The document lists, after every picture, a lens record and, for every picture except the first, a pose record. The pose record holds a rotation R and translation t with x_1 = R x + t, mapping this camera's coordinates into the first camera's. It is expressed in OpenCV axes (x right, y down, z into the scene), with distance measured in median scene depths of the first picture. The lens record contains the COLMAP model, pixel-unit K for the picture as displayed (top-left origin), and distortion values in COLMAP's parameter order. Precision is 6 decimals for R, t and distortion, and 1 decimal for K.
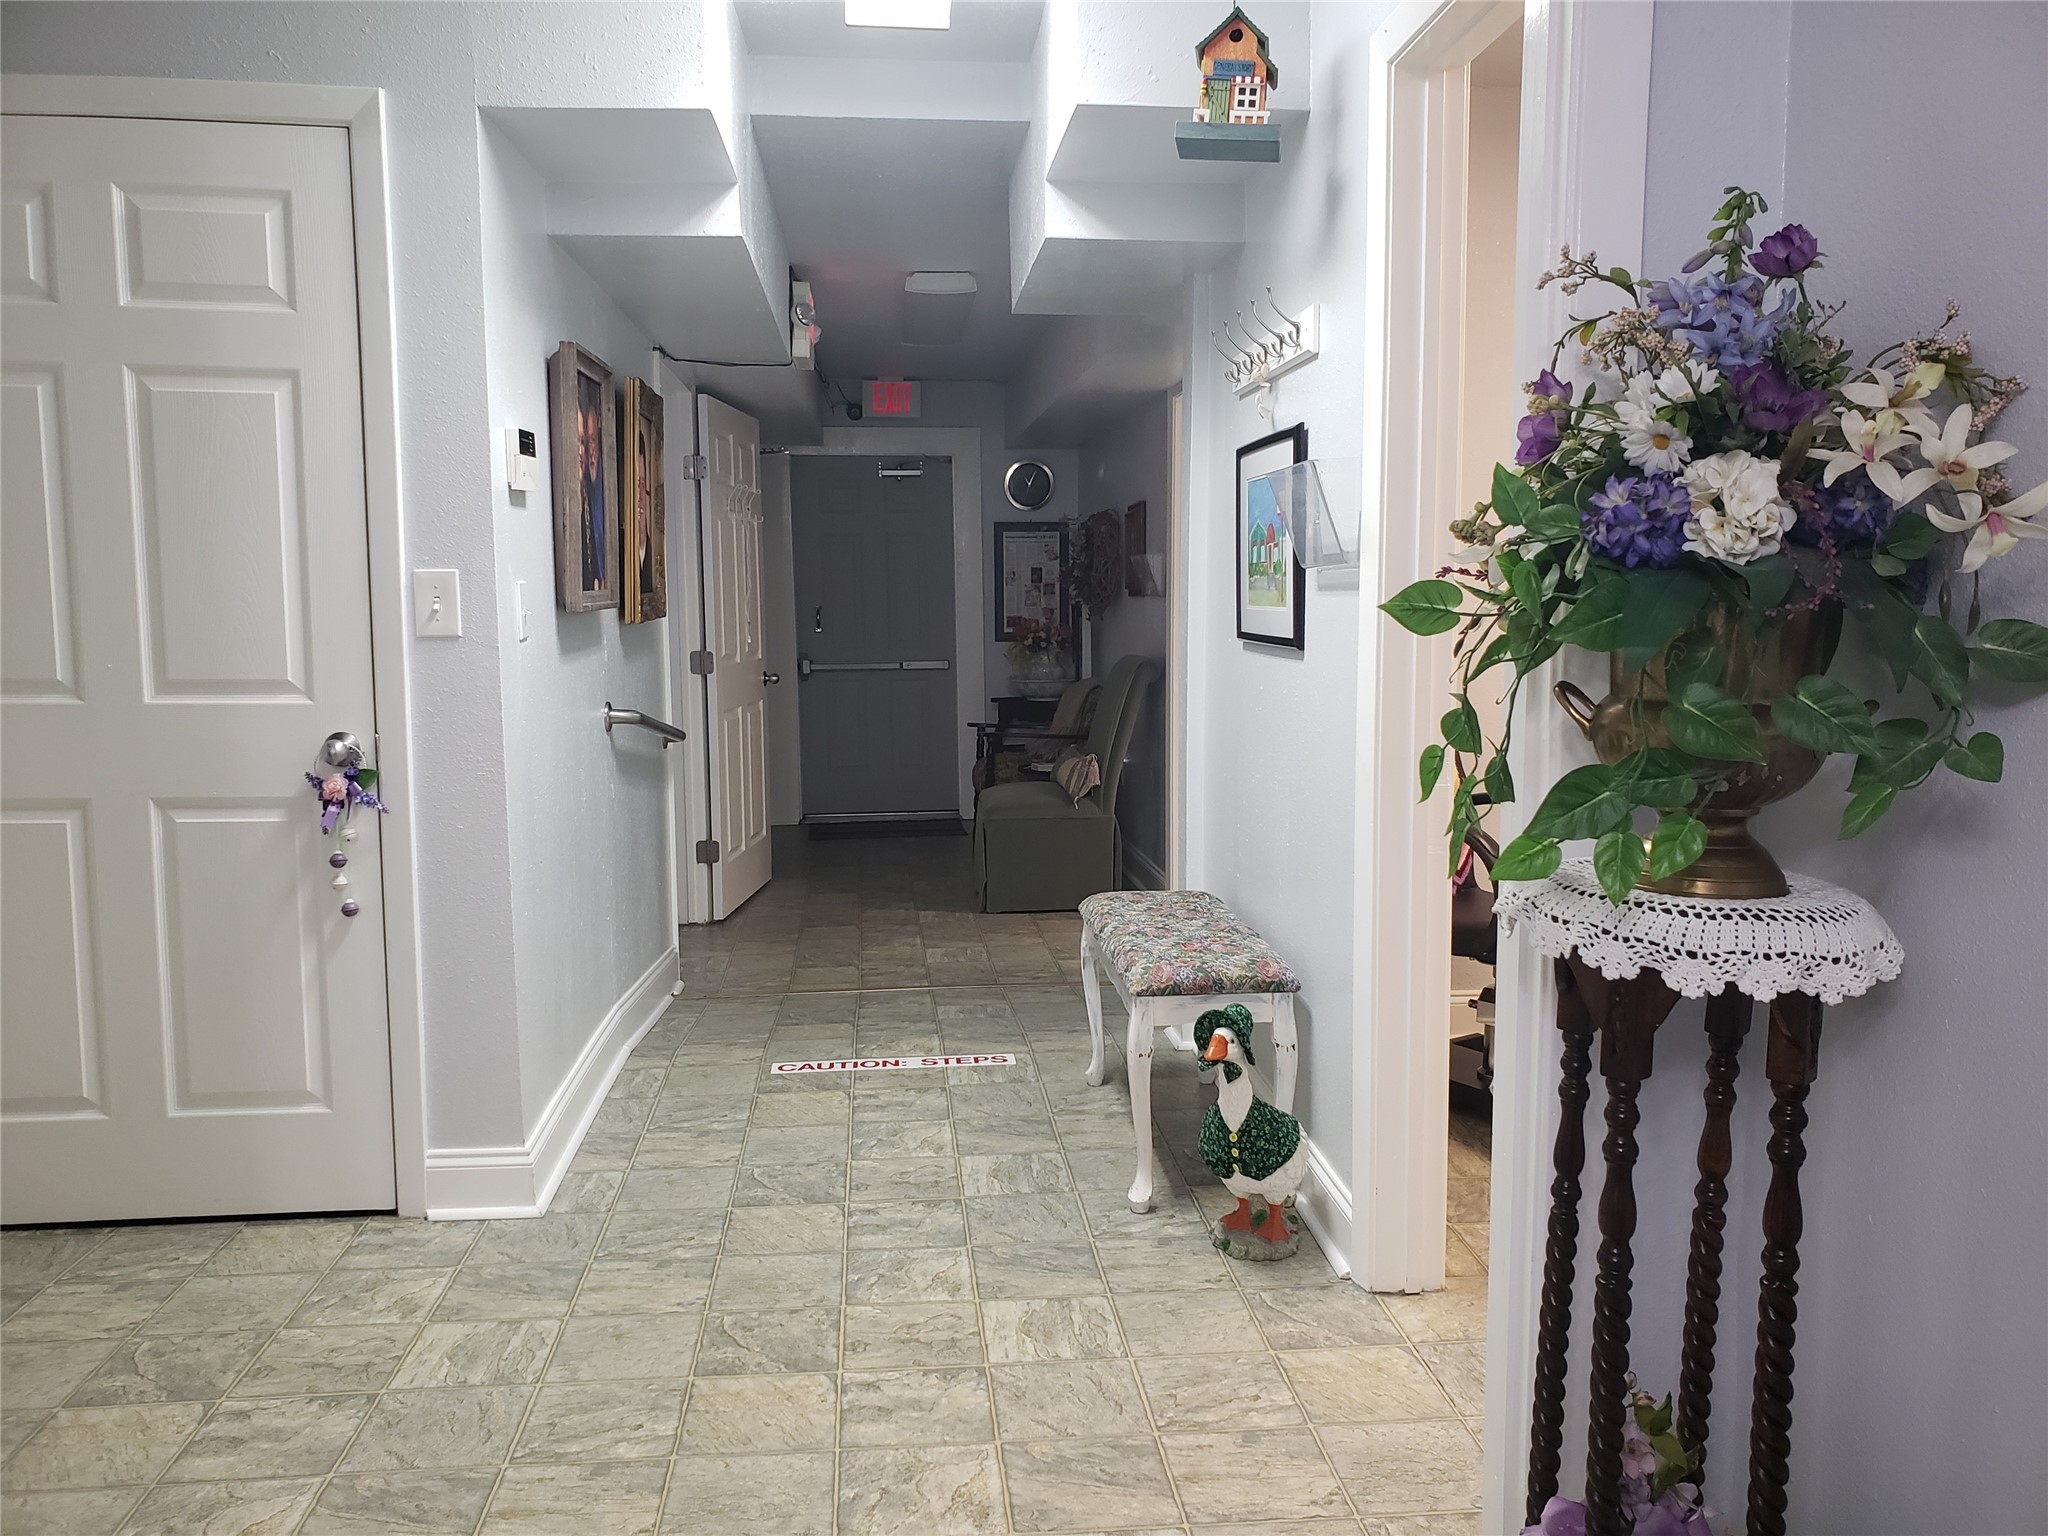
lens RADIAL K [[1581.4, 0, 1041.8], [0, 1581.4, 766.9], [0, 0, 1]] dist [0.014161, -0.002798]
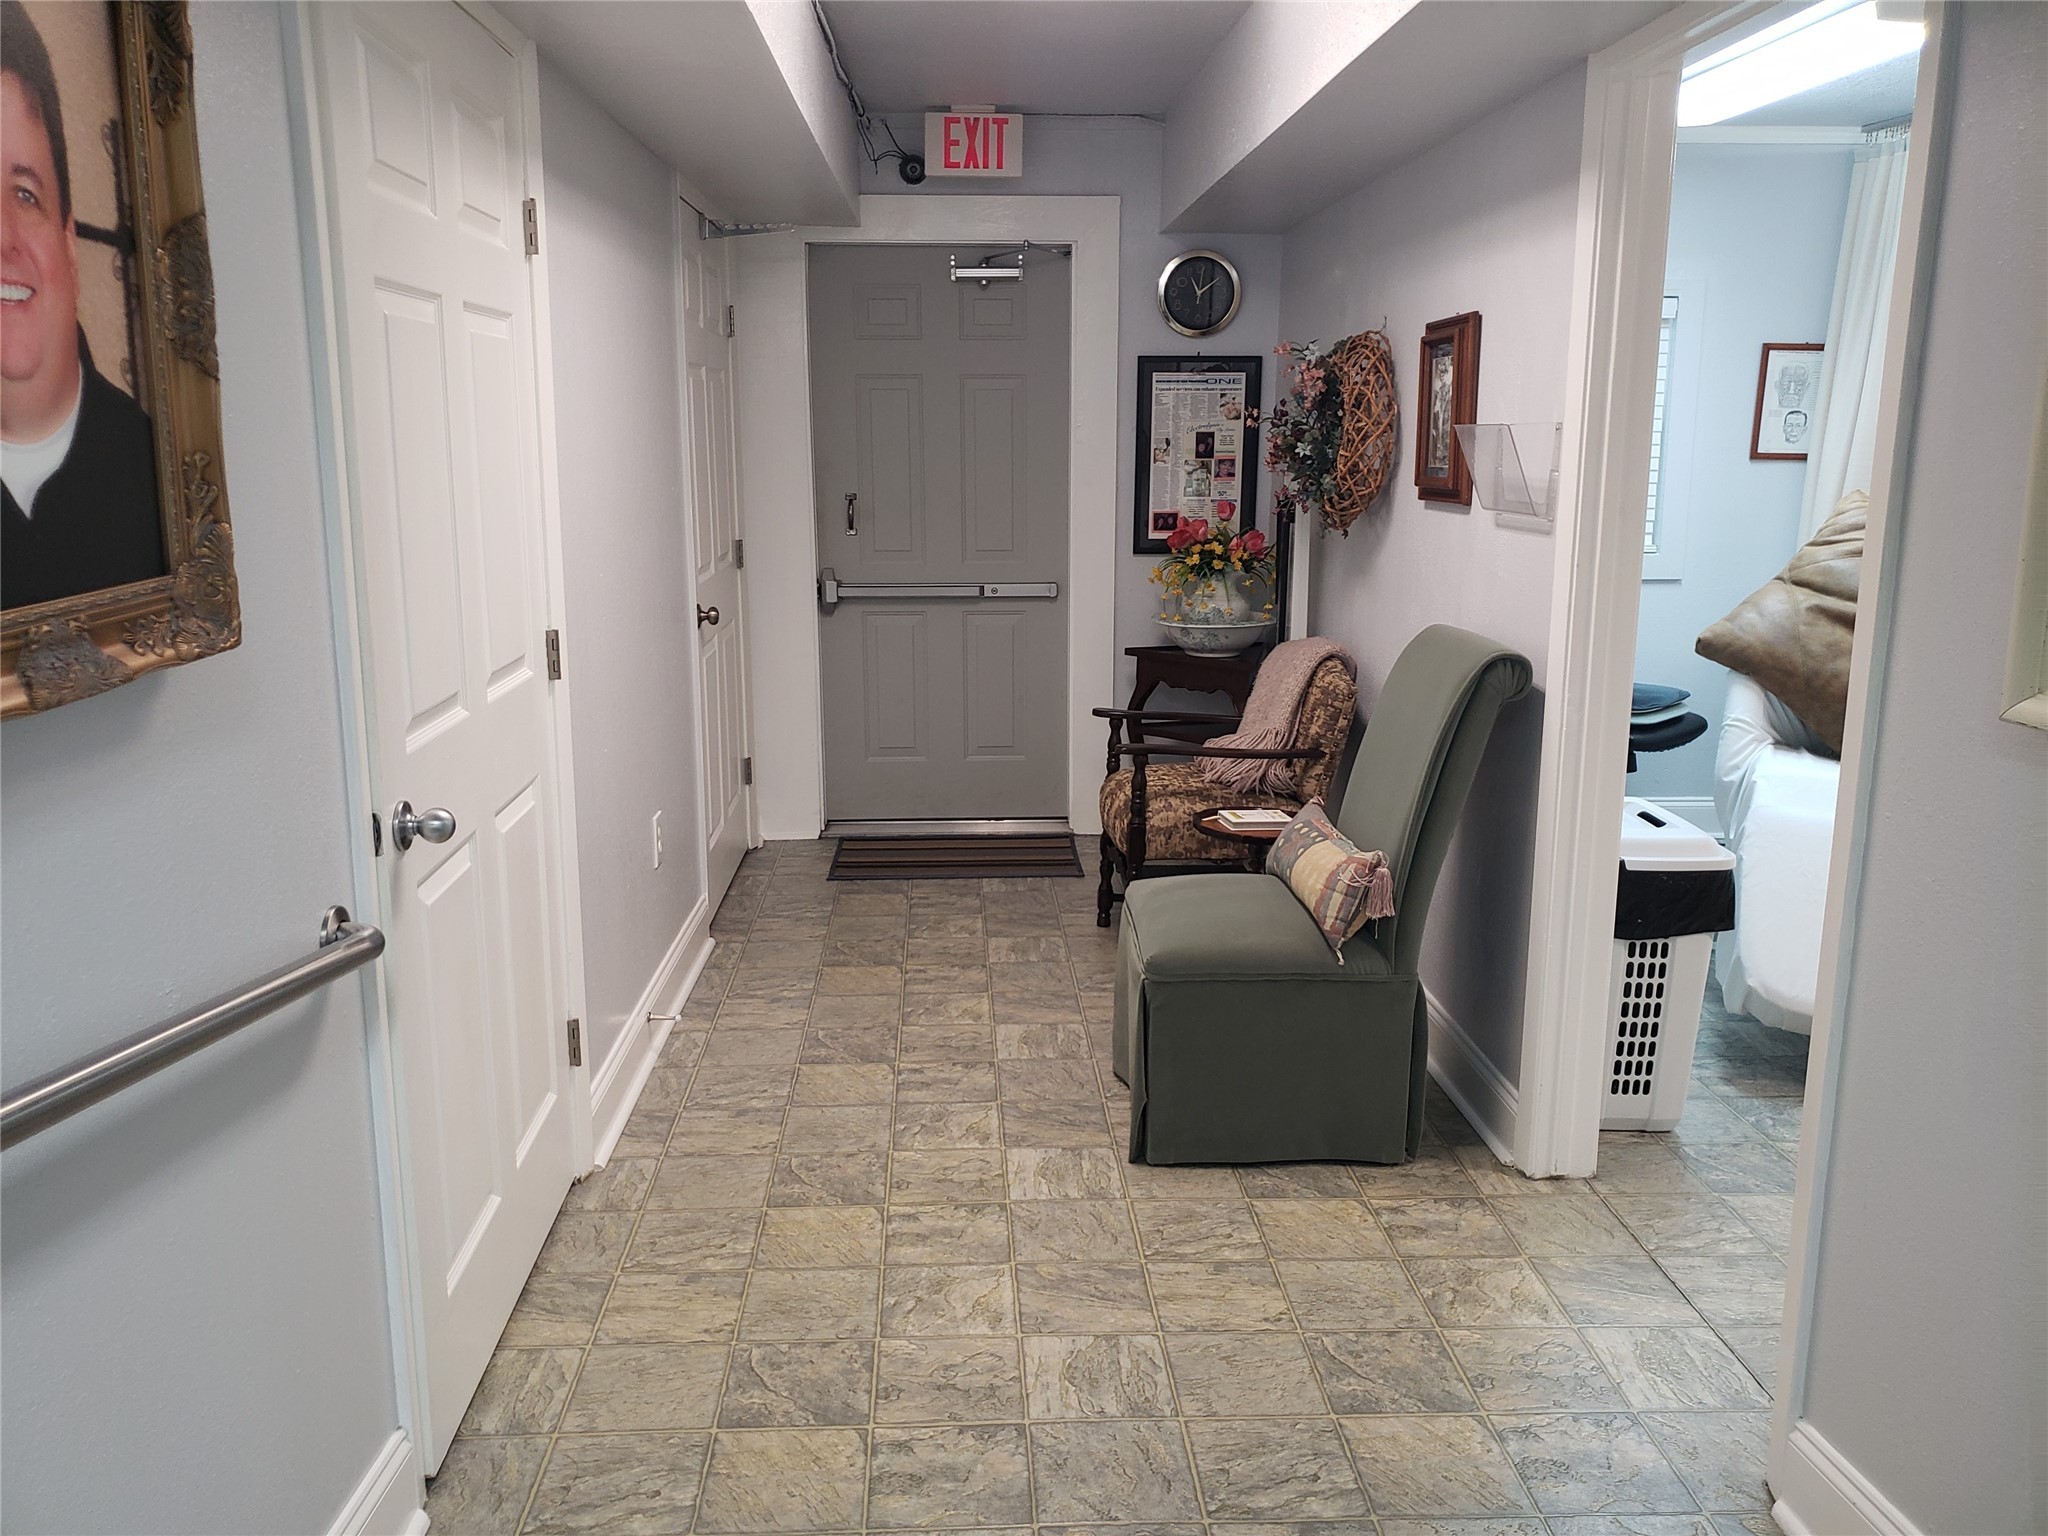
lens RADIAL K [[1581.4, 0, 1006.1], [0, 1581.4, 786.6], [0, 0, 1]] dist [0.014161, -0.002798]
pose [[0.997590, 0.025696, -0.064452, -0.036954], [-0.018159, 0.993209, 0.114914, -0.058721], [0.066967, -0.113467, 0.991282, 0.370426]]
